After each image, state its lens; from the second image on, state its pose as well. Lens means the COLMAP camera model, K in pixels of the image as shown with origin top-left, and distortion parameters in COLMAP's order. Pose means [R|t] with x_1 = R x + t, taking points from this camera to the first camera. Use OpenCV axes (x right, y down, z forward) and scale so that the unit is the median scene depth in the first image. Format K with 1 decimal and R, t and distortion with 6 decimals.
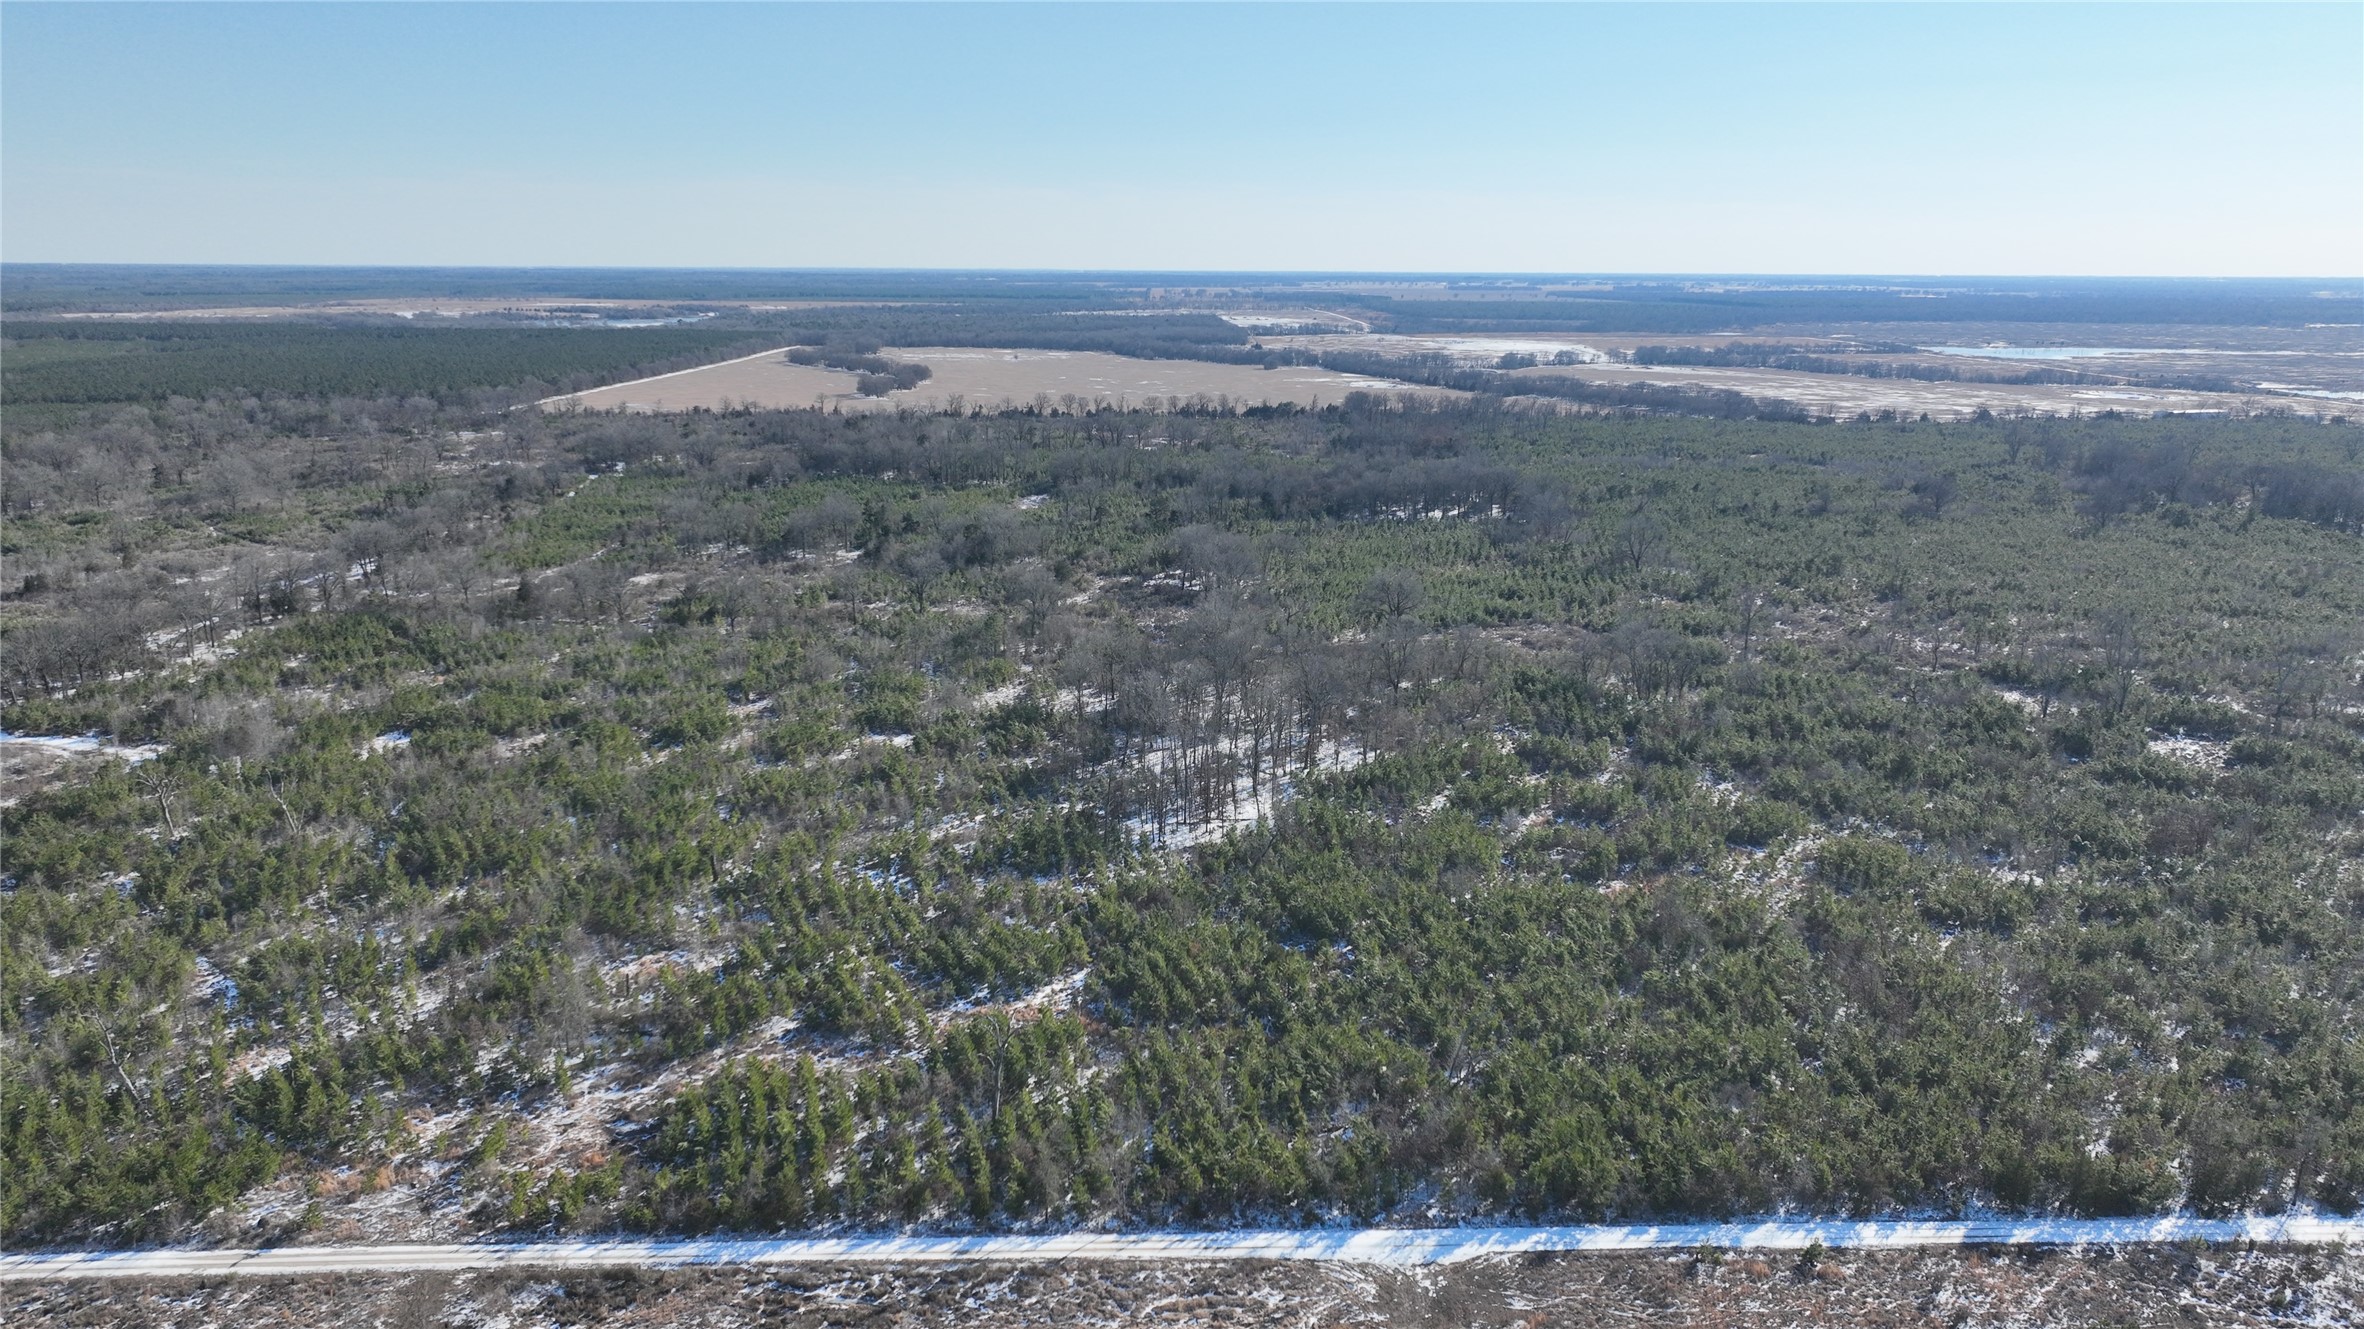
lens RADIAL K [[1658.2, 0, 1182.0], [0, 1658.2, 664.5], [0, 0, 1]] dist [-0.005740, 0.022843]
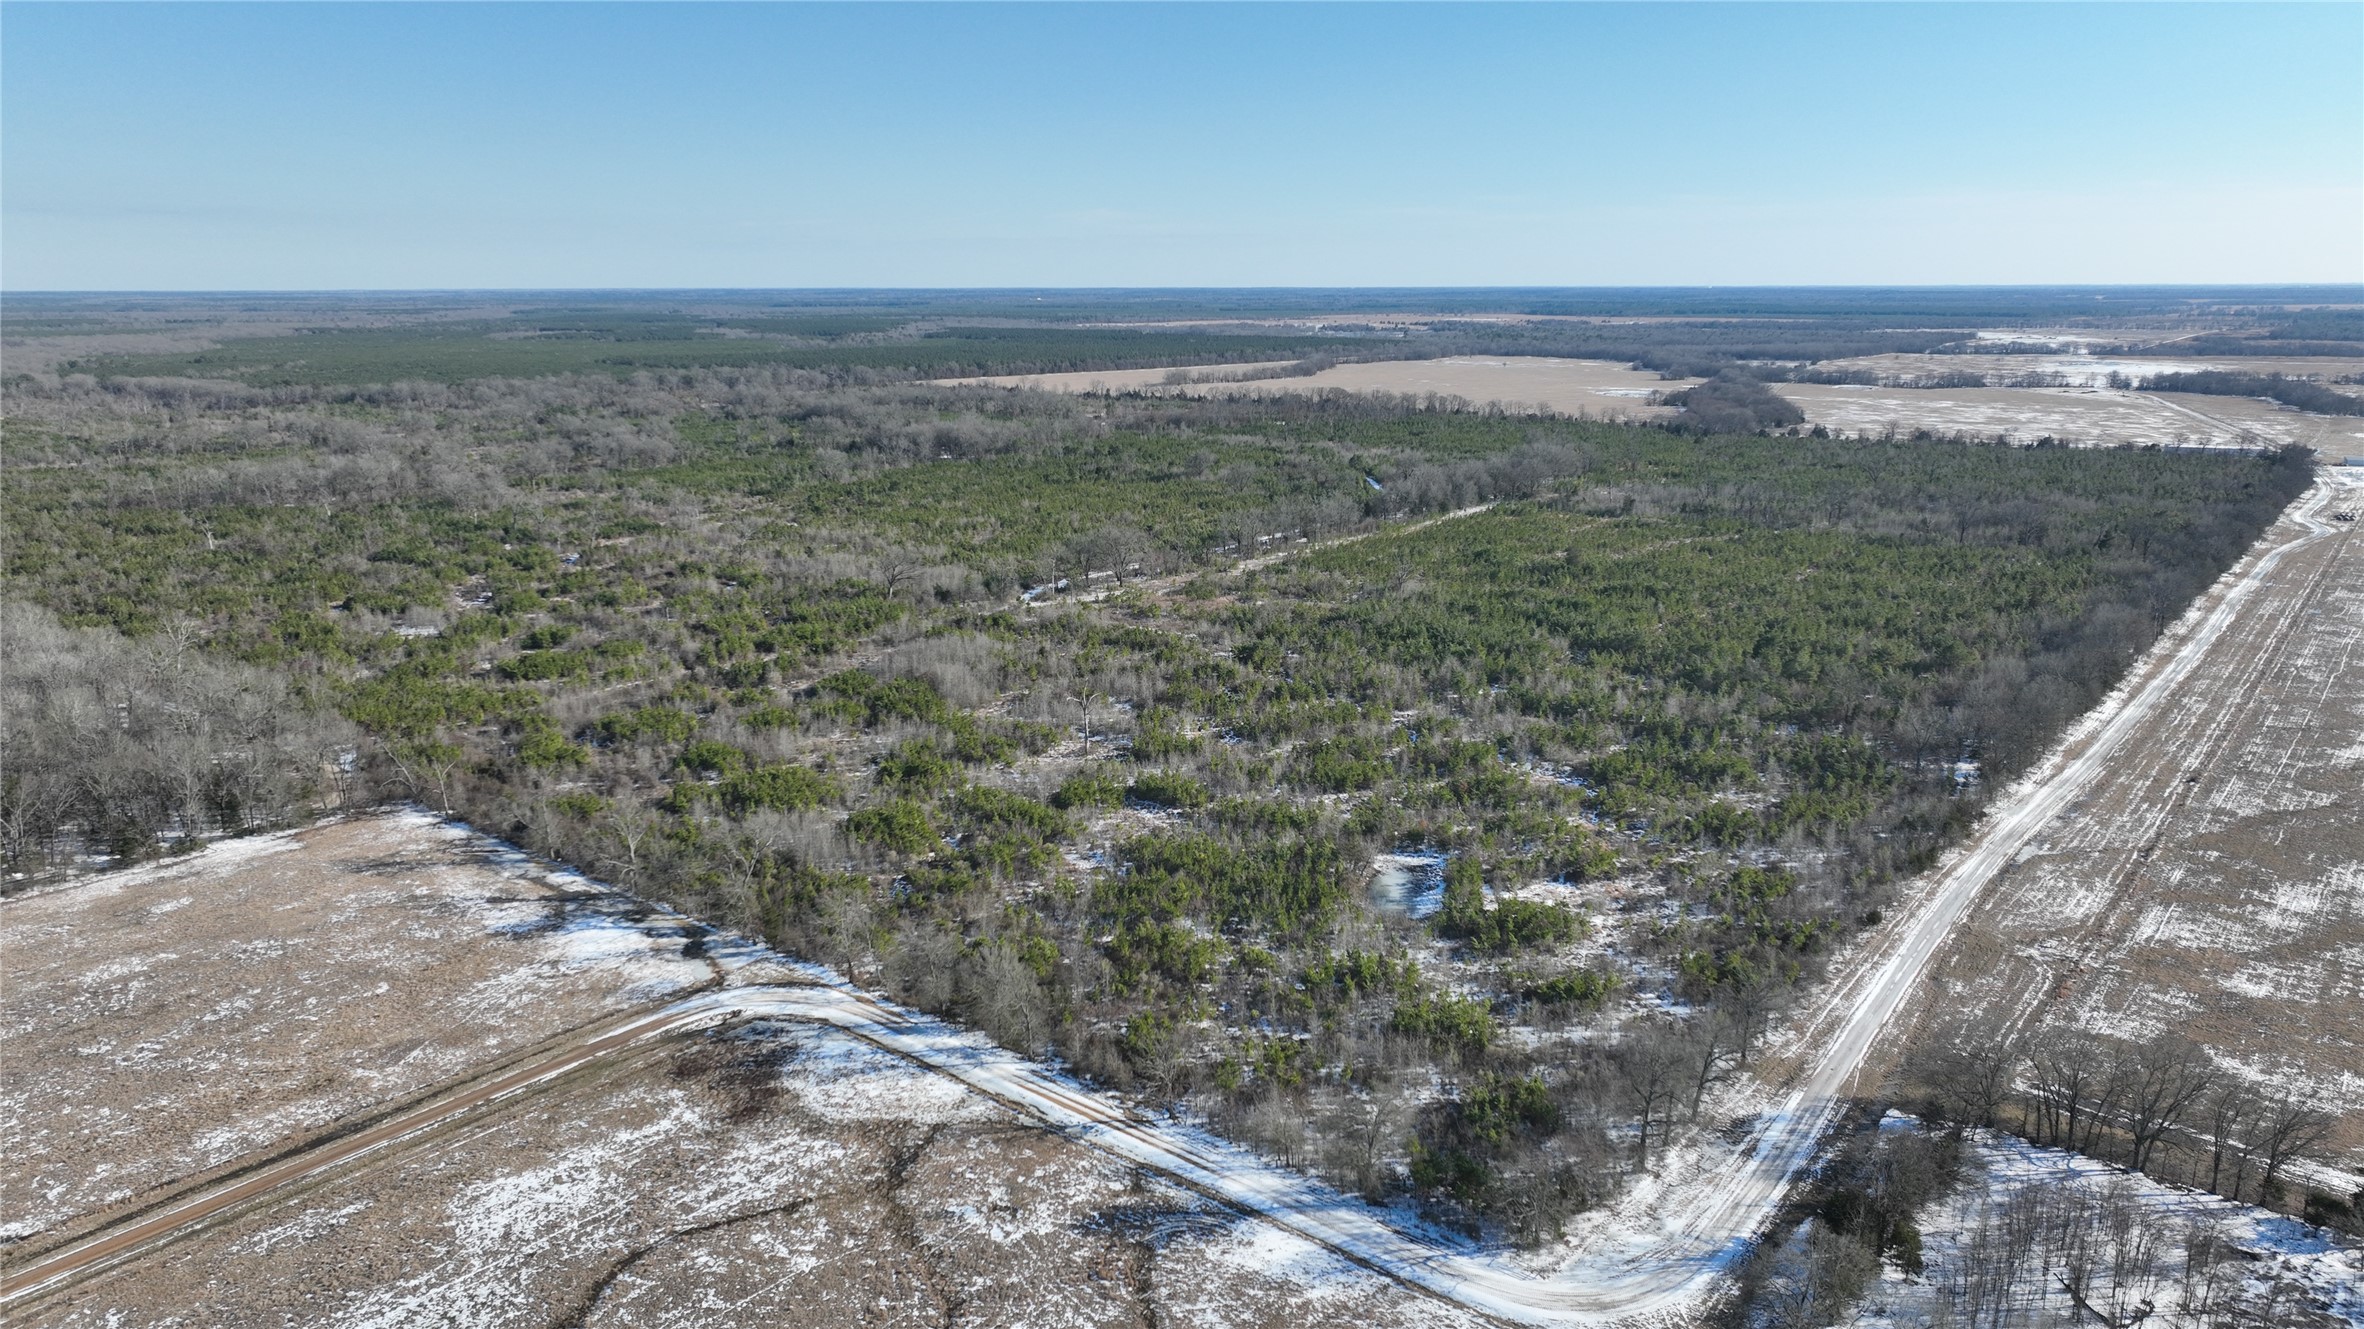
lens RADIAL K [[1668.8, 0, 1184.5], [0, 1668.8, 613.8], [0, 0, 1]] dist [-0.004738, 0.020296]
pose [[0.760991, 0.118642, -0.637822, 0.651508], [-0.145223, 0.989340, 0.010761, -0.002321], [0.632300, 0.084437, 0.770109, 0.028463]]
